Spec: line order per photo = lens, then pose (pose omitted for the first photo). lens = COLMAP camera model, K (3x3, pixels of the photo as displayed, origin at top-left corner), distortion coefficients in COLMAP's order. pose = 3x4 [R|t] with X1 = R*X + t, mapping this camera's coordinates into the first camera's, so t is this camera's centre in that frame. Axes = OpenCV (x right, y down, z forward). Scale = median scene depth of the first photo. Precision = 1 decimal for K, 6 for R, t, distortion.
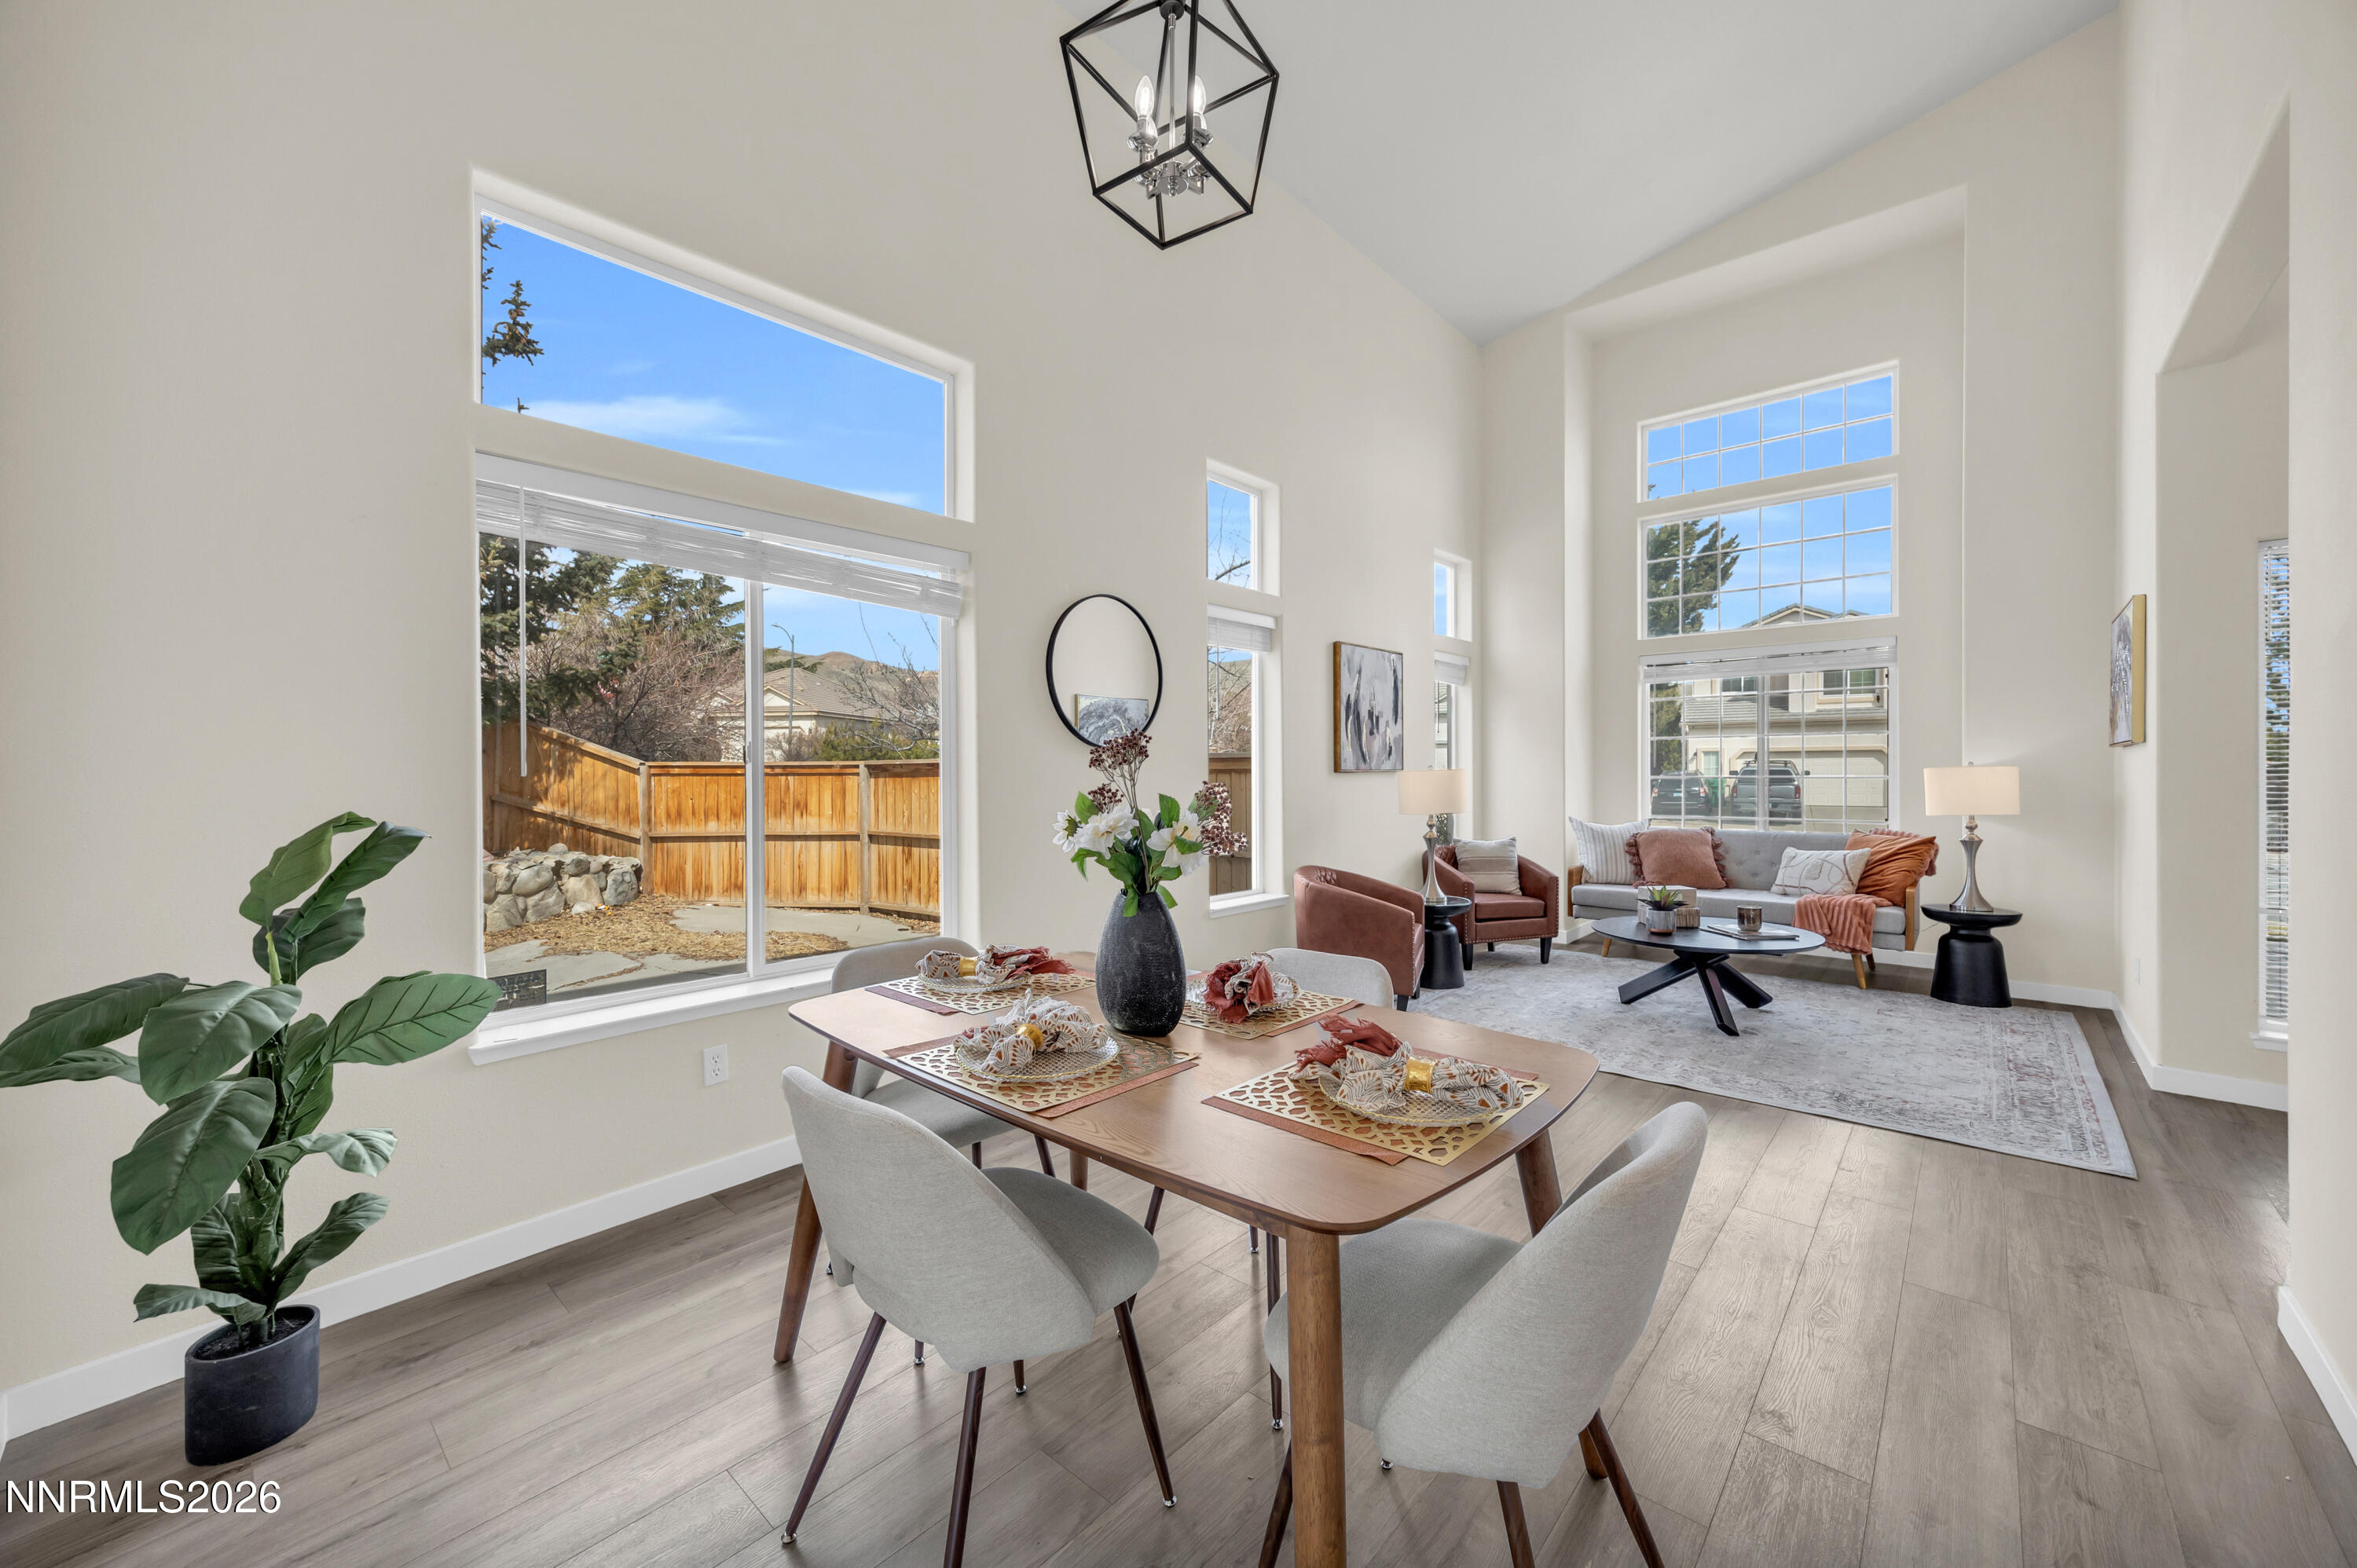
lens RADIAL K [[915.7, 0, 1179.5], [0, 915.7, 759.4], [0, 0, 1]] dist [-0.009605, -0.000220]
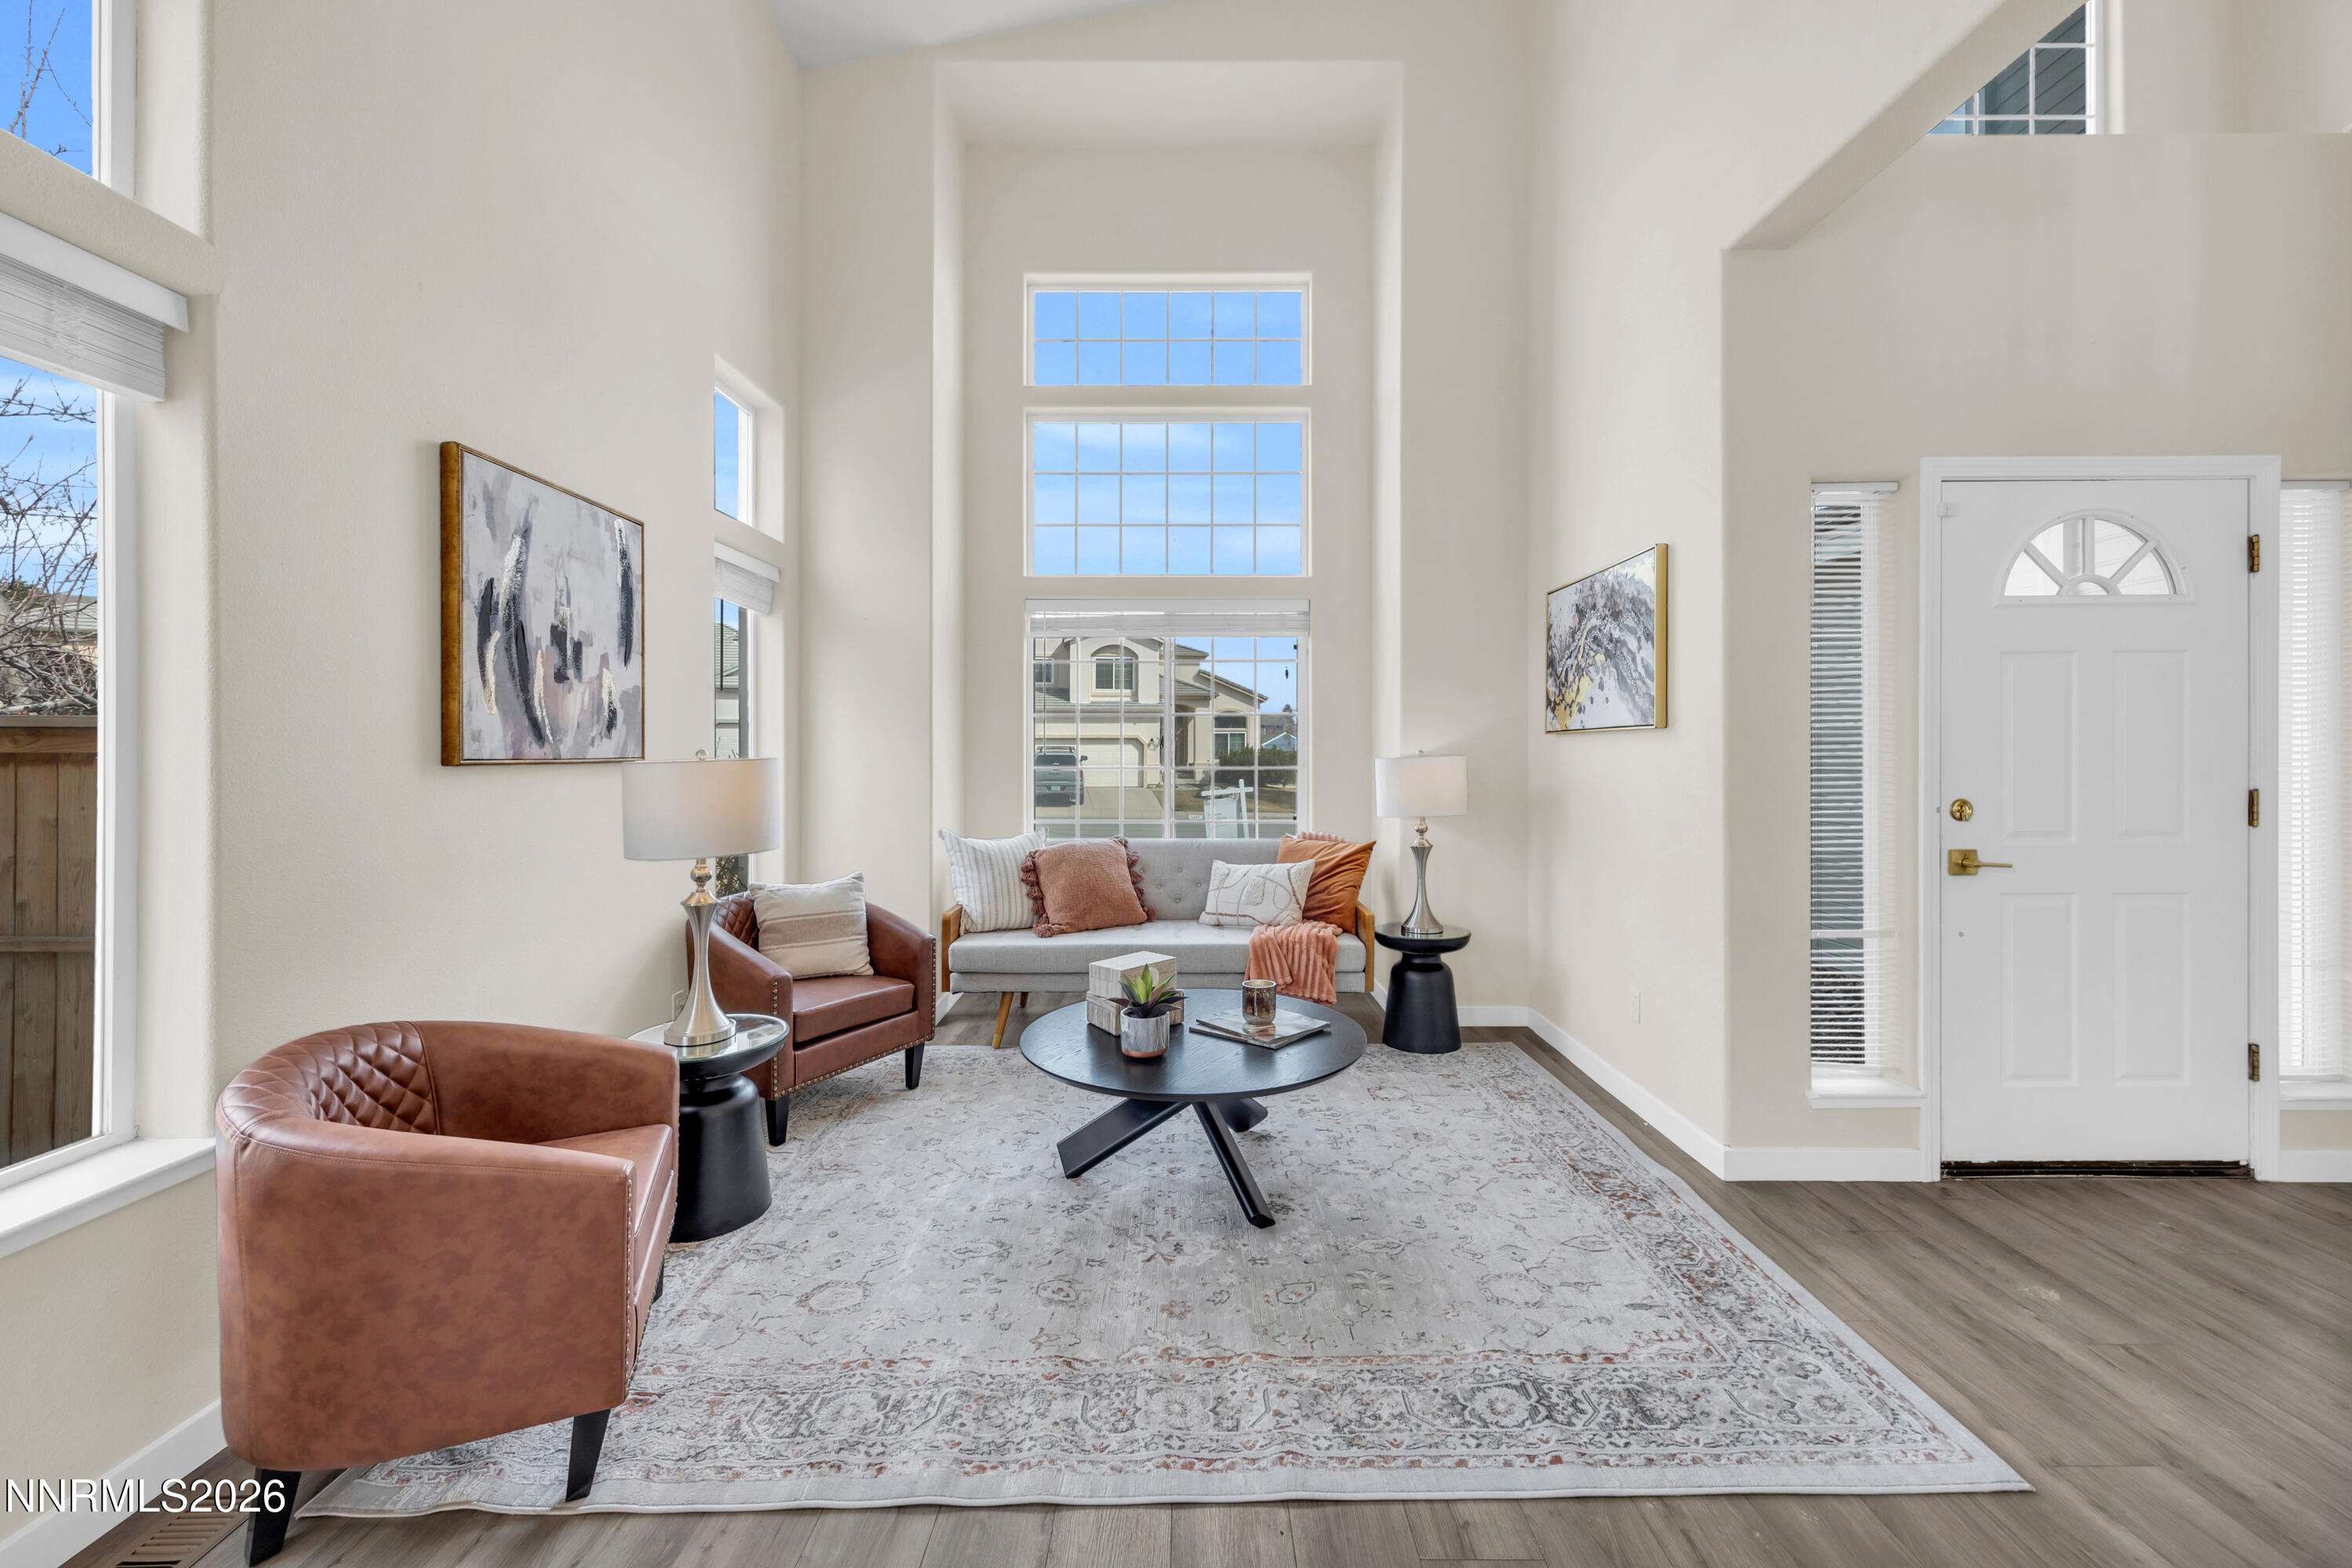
lens RADIAL K [[913.8, 0, 1177.0], [0, 913.8, 759.4], [0, 0, 1]] dist [-0.009605, -0.000220]
pose [[0.745539, 0.000073, 0.666462, 0.141517], [-0.012065, 0.999838, 0.013387, 0.002442], [-0.666353, -0.018021, 0.745419, 0.473736]]
